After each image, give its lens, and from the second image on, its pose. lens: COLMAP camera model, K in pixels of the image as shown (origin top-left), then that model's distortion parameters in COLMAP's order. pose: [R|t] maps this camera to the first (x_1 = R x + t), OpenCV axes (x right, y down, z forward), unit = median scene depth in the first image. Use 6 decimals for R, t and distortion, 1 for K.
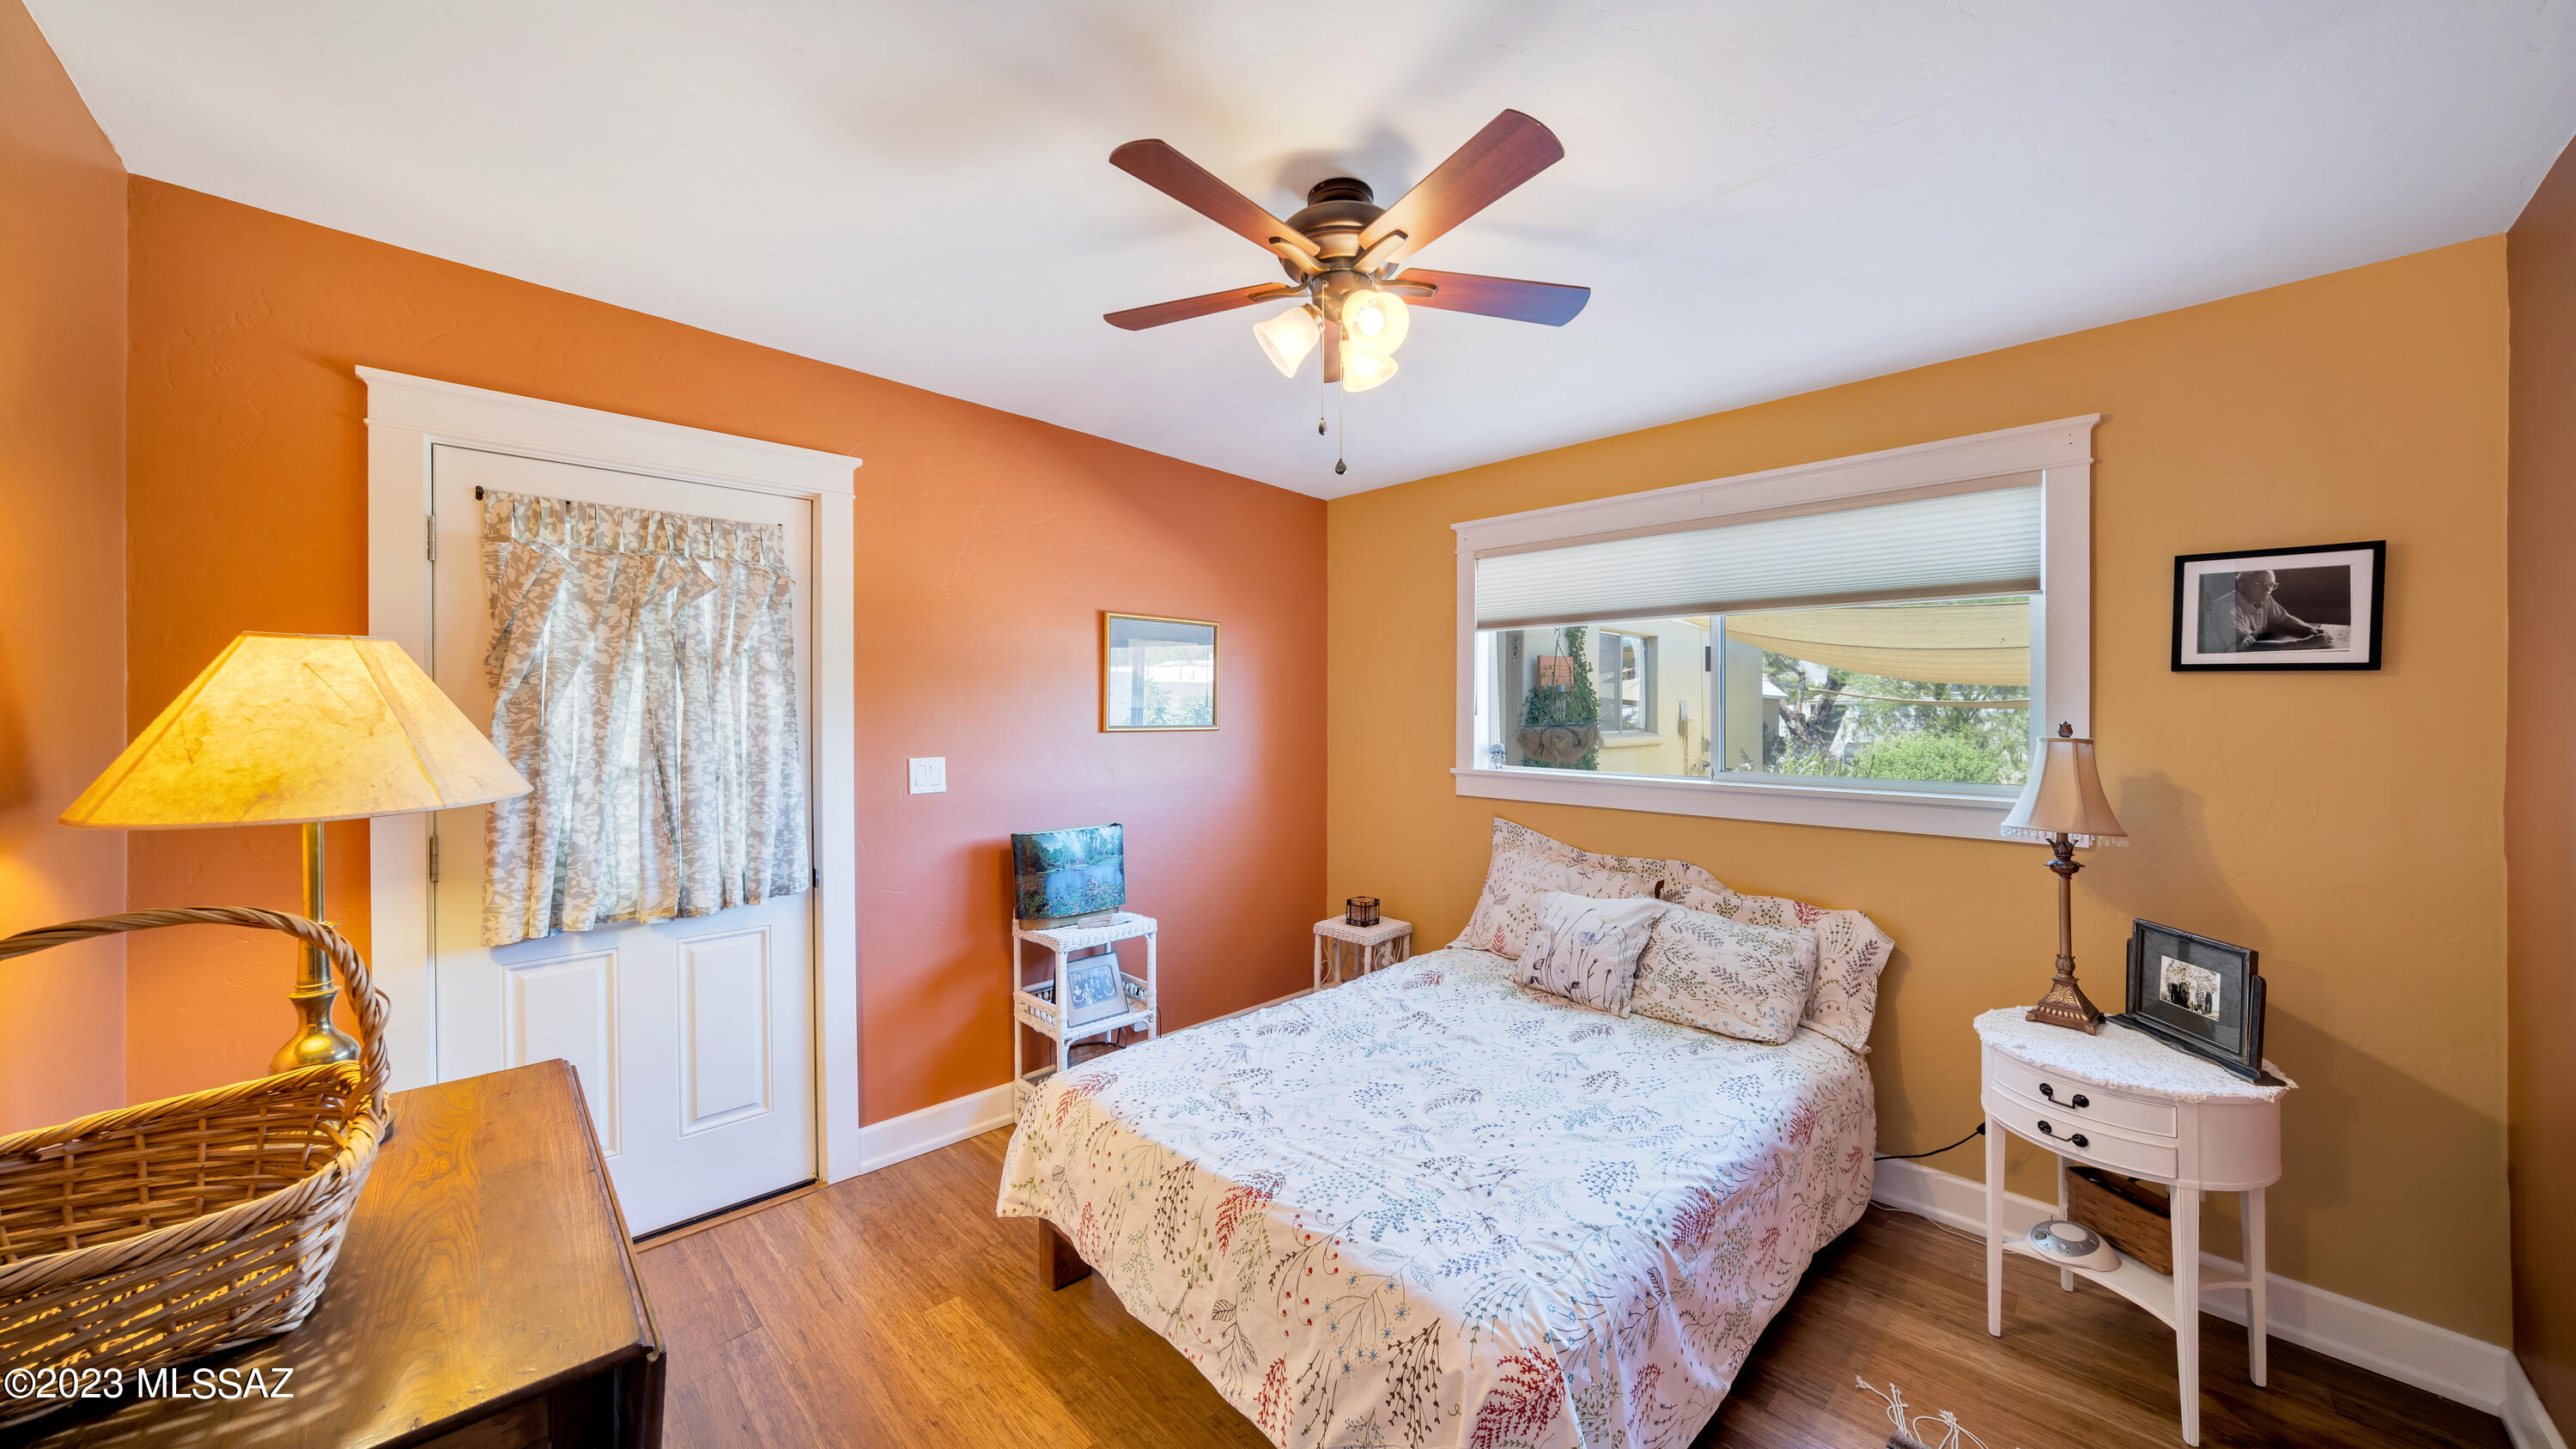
lens RADIAL K [[876.0, 0, 1285.1], [0, 876.0, 715.2], [0, 0, 1]] dist [0.009485, 0.000122]
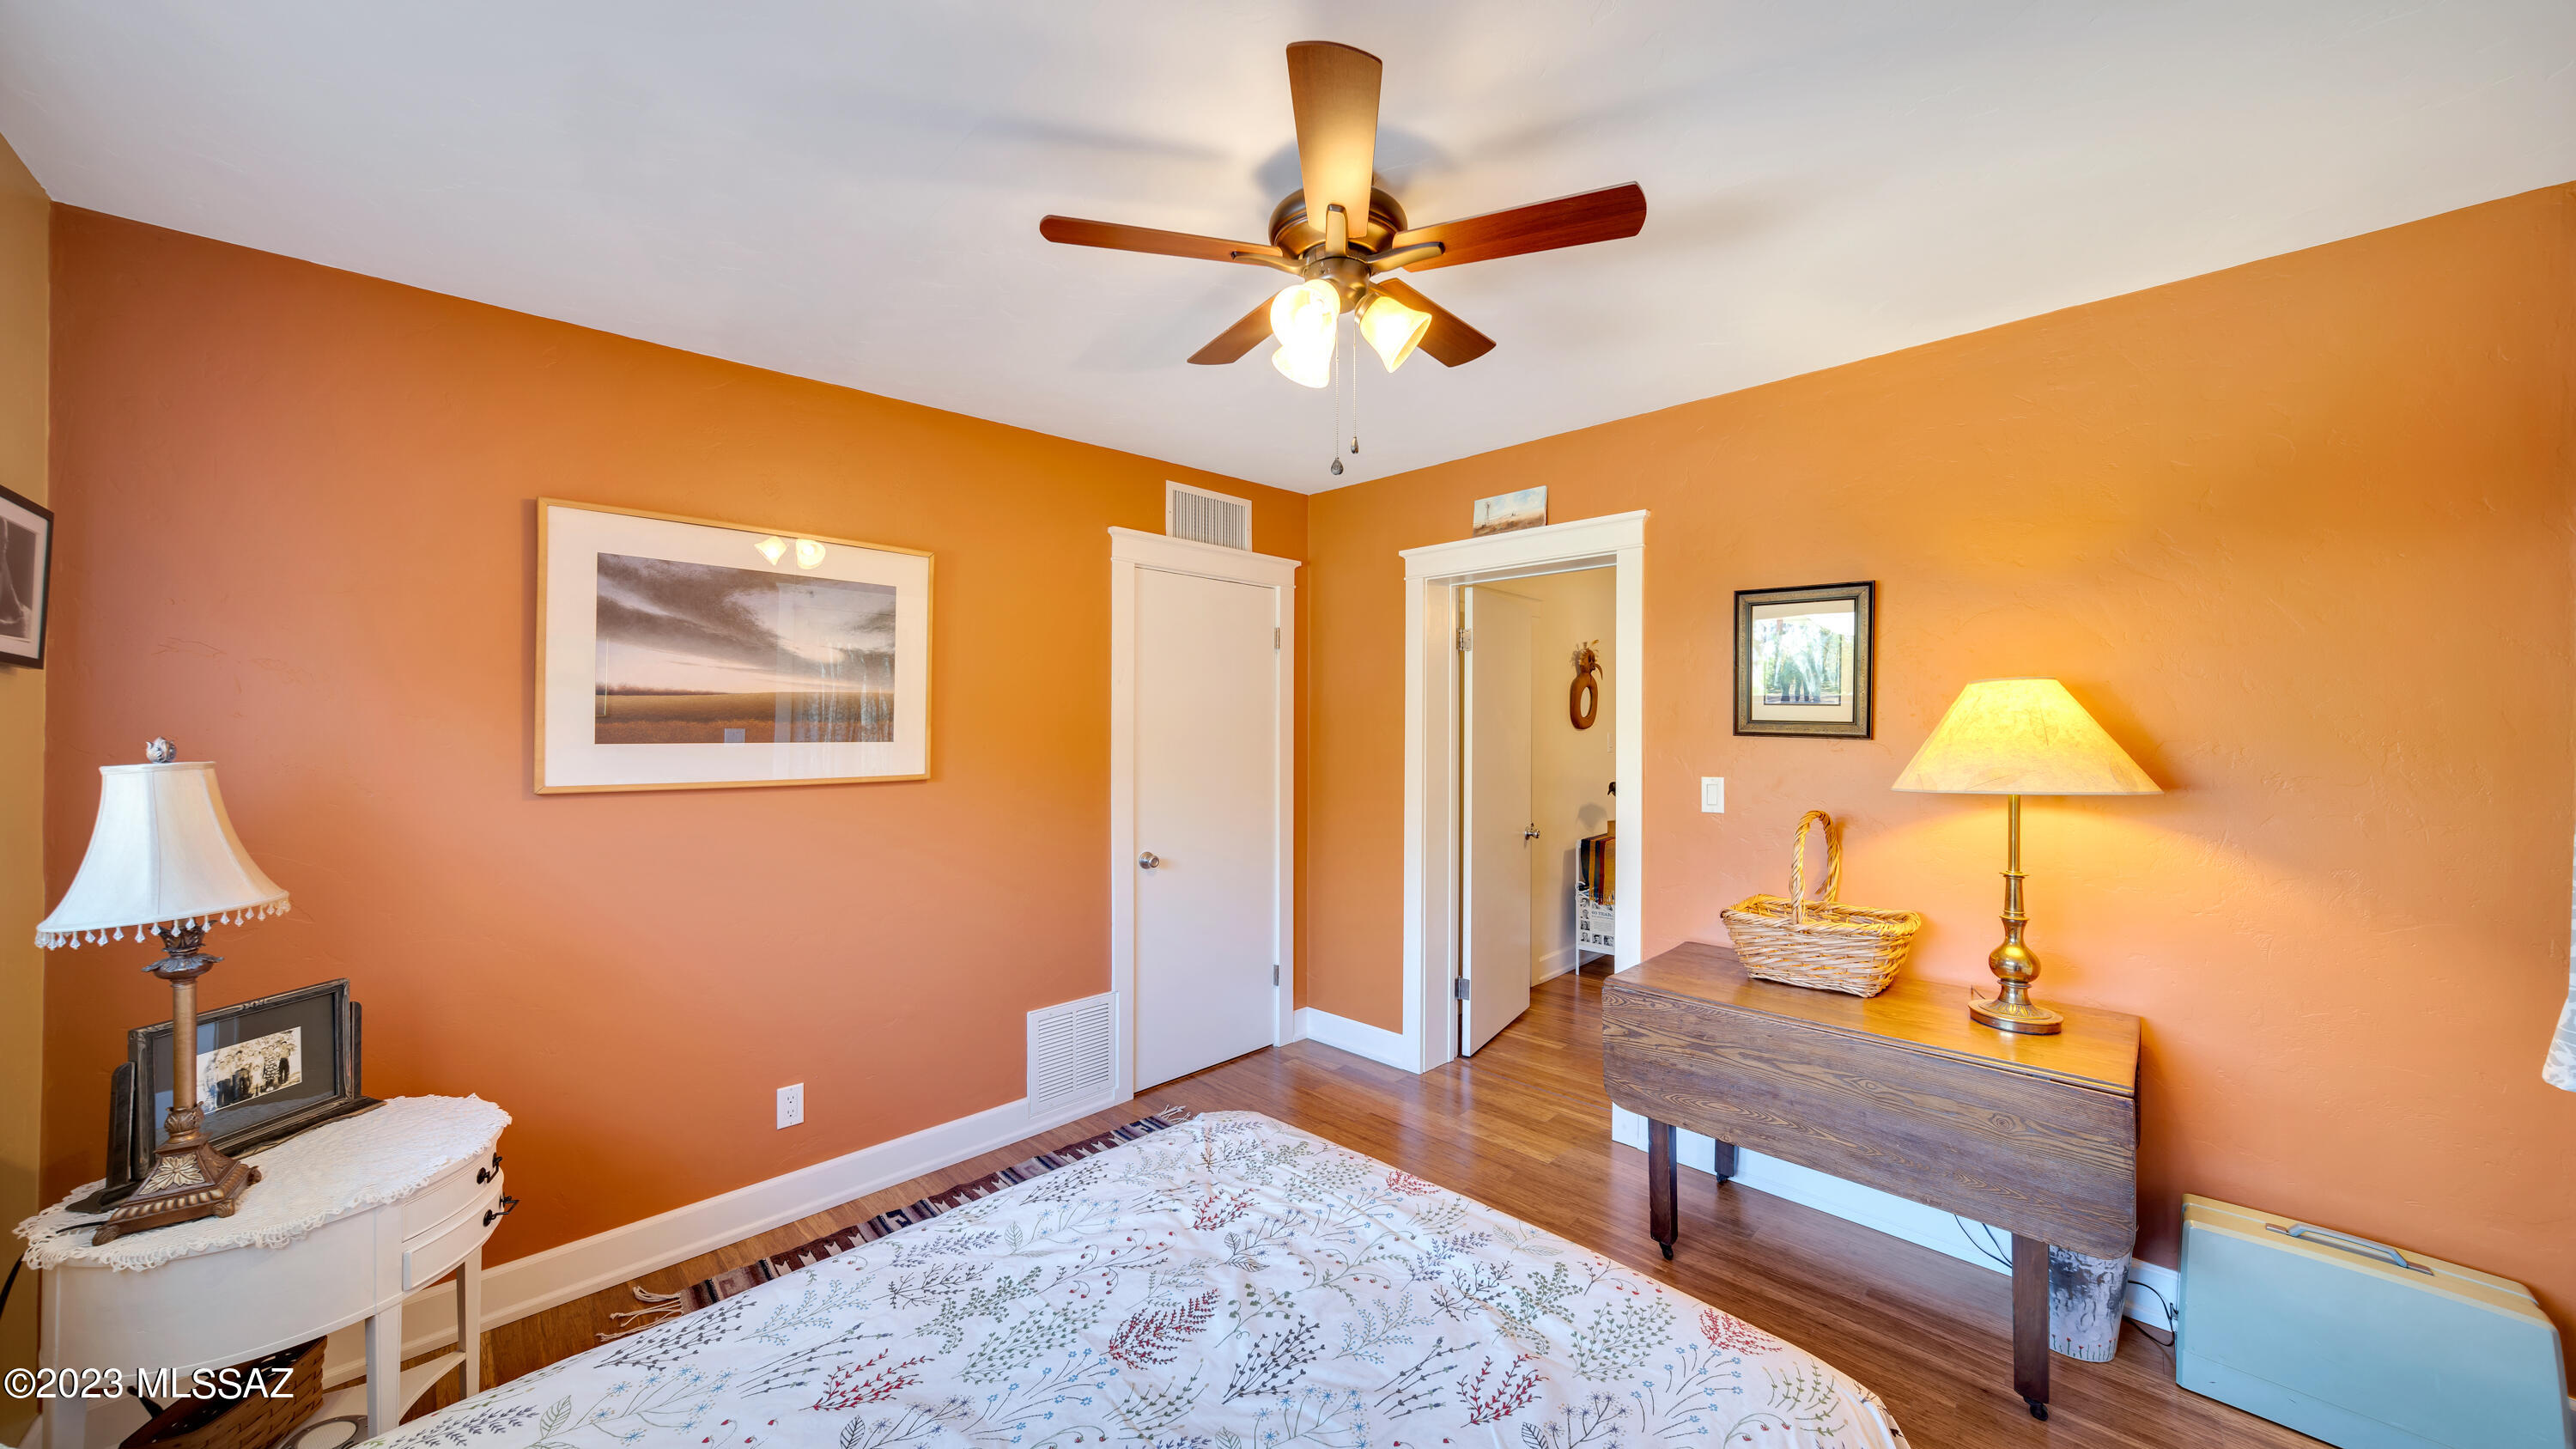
lens RADIAL K [[876.0, 0, 1285.1], [0, 876.0, 715.2], [0, 0, 1]] dist [0.009485, 0.000122]
pose [[-0.999801, -0.008003, -0.018259, 0.126361], [-0.008026, 0.999967, 0.001230, -0.012614], [0.018249, 0.001376, -0.999833, 1.769371]]
